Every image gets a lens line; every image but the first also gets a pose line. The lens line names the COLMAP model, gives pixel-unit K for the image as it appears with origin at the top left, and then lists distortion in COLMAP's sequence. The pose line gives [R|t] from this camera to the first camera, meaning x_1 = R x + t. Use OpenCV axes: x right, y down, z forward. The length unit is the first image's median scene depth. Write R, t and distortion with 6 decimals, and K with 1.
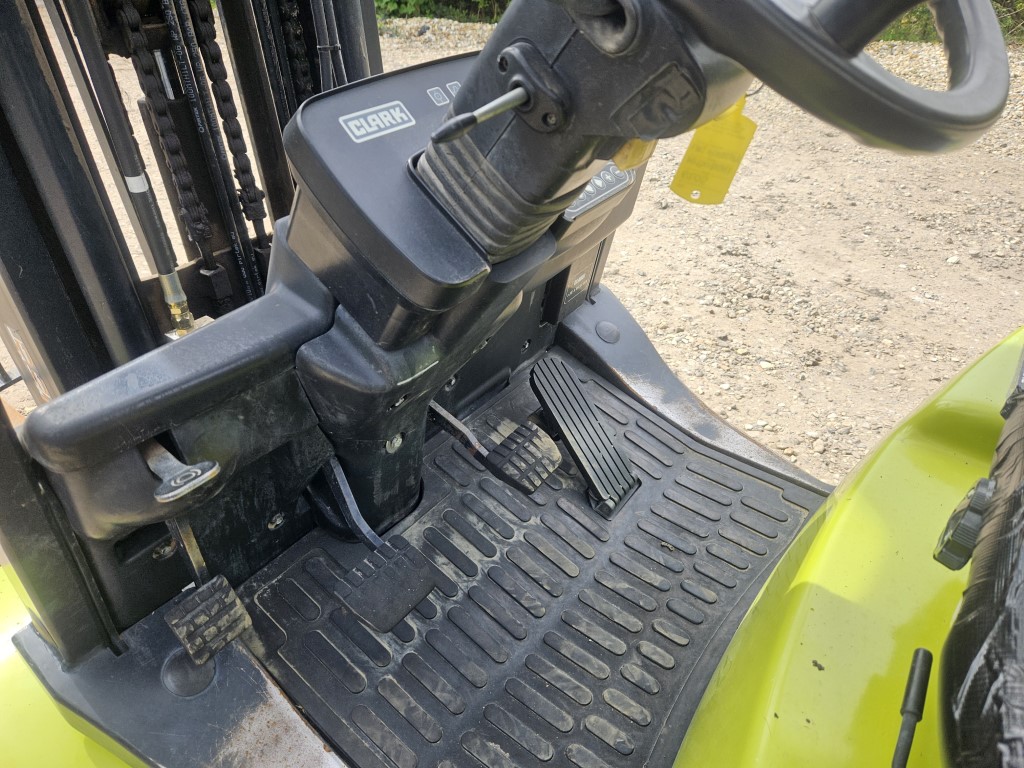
lens RADIAL K [[687.9, 0, 512.0], [0, 687.9, 384.0], [0, 0, 1]] dist [0.066021, -0.048715]
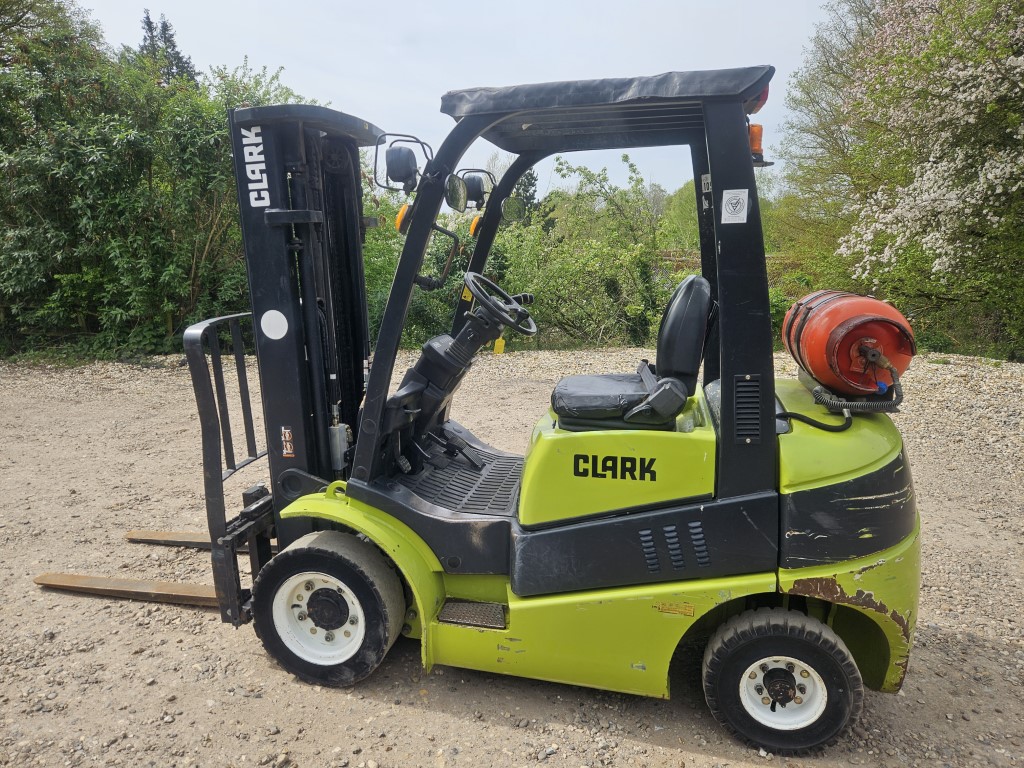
lens RADIAL K [[687.9, 0, 512.0], [0, 687.9, 384.0], [0, 0, 1]] dist [0.066021, -0.048715]
pose [[0.907904, -0.069467, 0.413382, -1.084900], [0.236858, 0.898664, -0.369191, 1.128964], [-0.345844, 0.433102, 0.832354, -1.971965]]
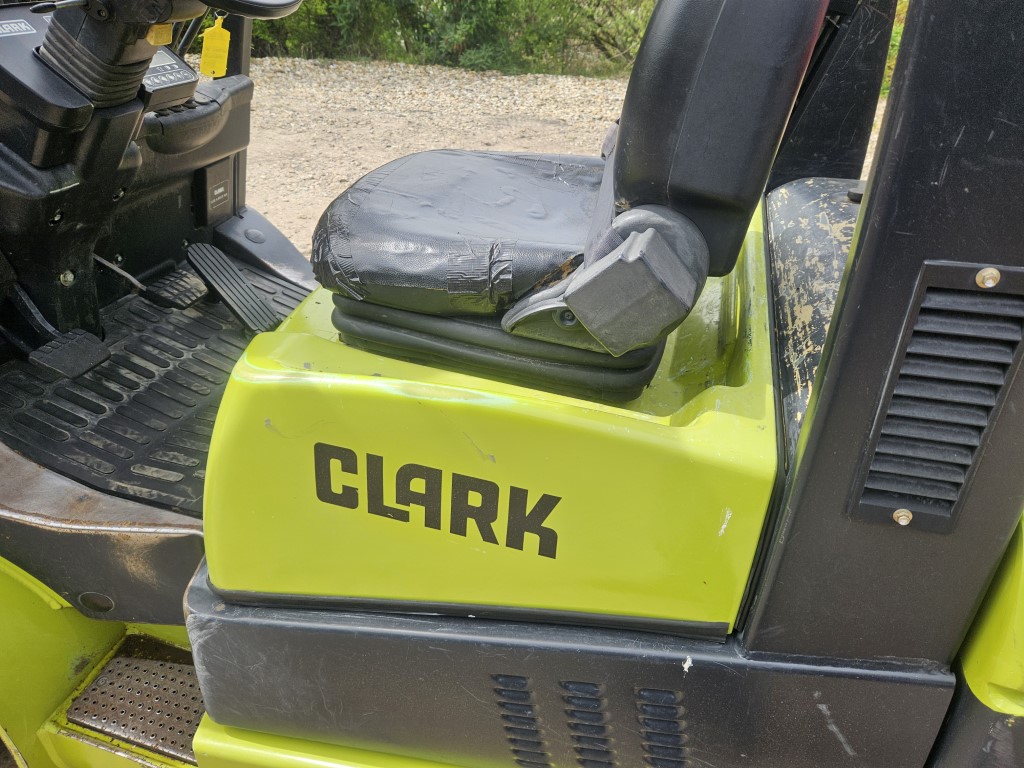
lens RADIAL K [[688.2, 0, 534.6], [0, 688.2, 385.1], [0, 0, 1]] dist [0.061046, -0.044134]
pose [[0.922412, -0.146042, 0.357529, 0.155240], [0.162595, 0.986555, -0.016505, 0.445797], [-0.350312, 0.073357, 0.933756, -0.618713]]
